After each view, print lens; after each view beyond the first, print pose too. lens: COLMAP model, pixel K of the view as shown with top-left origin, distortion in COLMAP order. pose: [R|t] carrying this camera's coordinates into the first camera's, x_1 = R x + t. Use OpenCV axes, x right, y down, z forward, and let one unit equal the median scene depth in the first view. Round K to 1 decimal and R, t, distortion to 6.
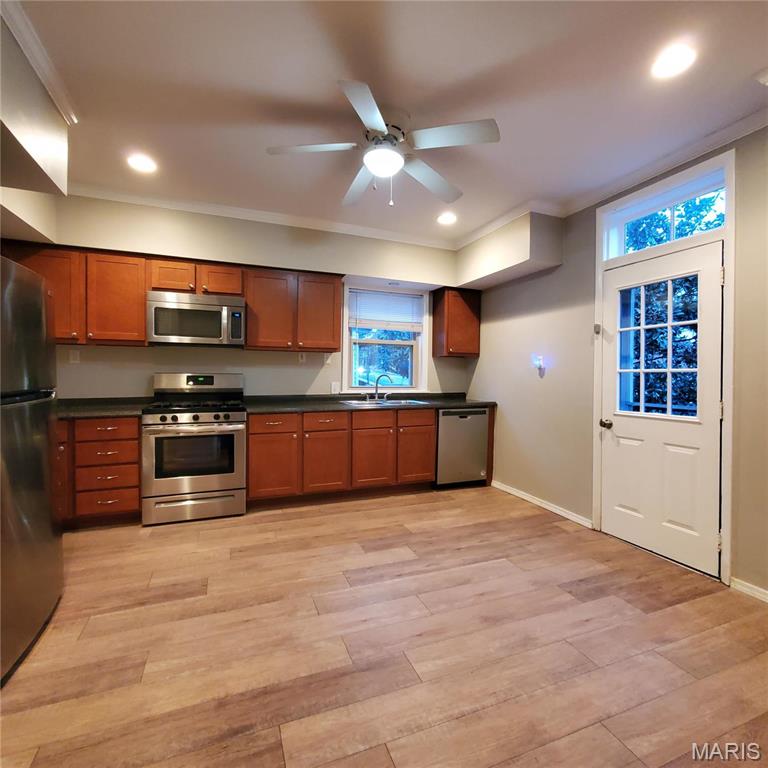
lens RADIAL K [[409.7, 0, 386.8], [0, 409.7, 378.7], [0, 0, 1]] dist [0.002361, -0.002165]
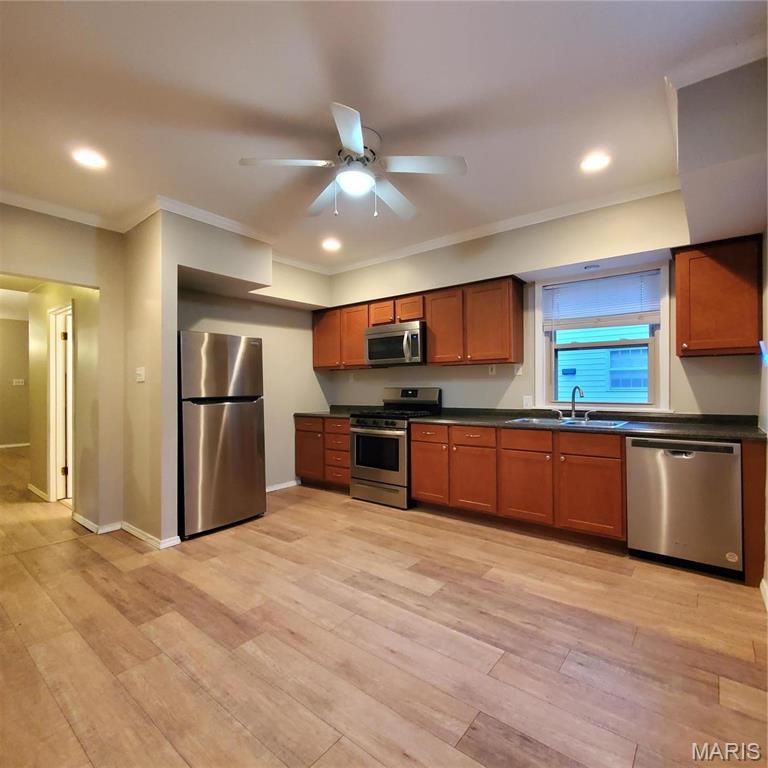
lens RADIAL K [[409.7, 0, 388.0], [0, 409.7, 385.4], [0, 0, 1]] dist [0.002361, -0.002165]
pose [[0.490907, -0.018136, -0.871023, 0.635197], [-0.002336, 0.999752, -0.022133, 0.007759], [0.871209, 0.012900, 0.490743, 0.388616]]
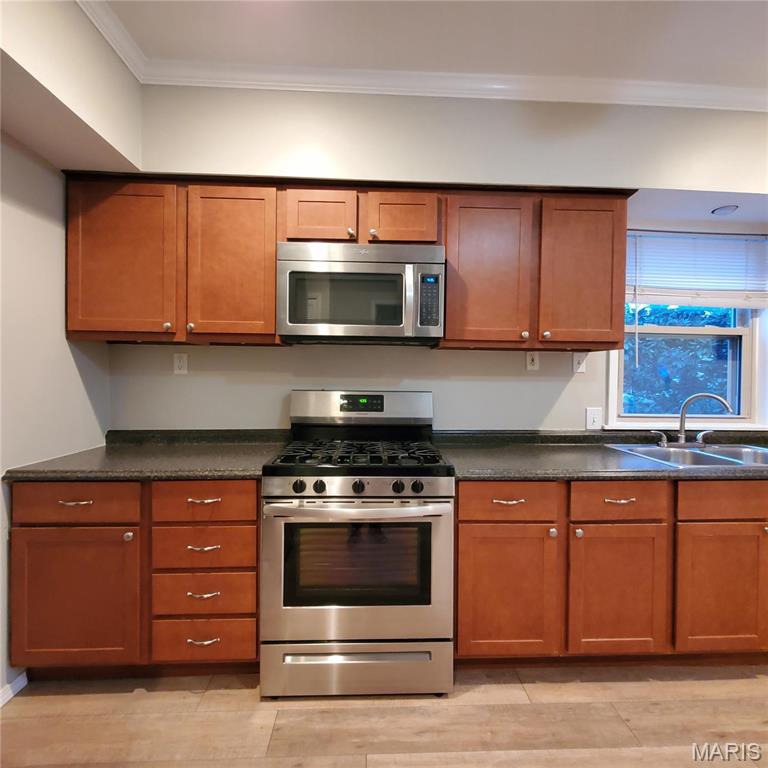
lens RADIAL K [[409.7, 0, 381.4], [0, 409.7, 374.2], [0, 0, 1]] dist [0.002361, -0.002165]
pose [[0.942908, -0.000061, -0.333052, -0.265922], [-0.007187, 0.999763, -0.020529, -0.027362], [0.332975, 0.021750, 0.942685, 0.522981]]
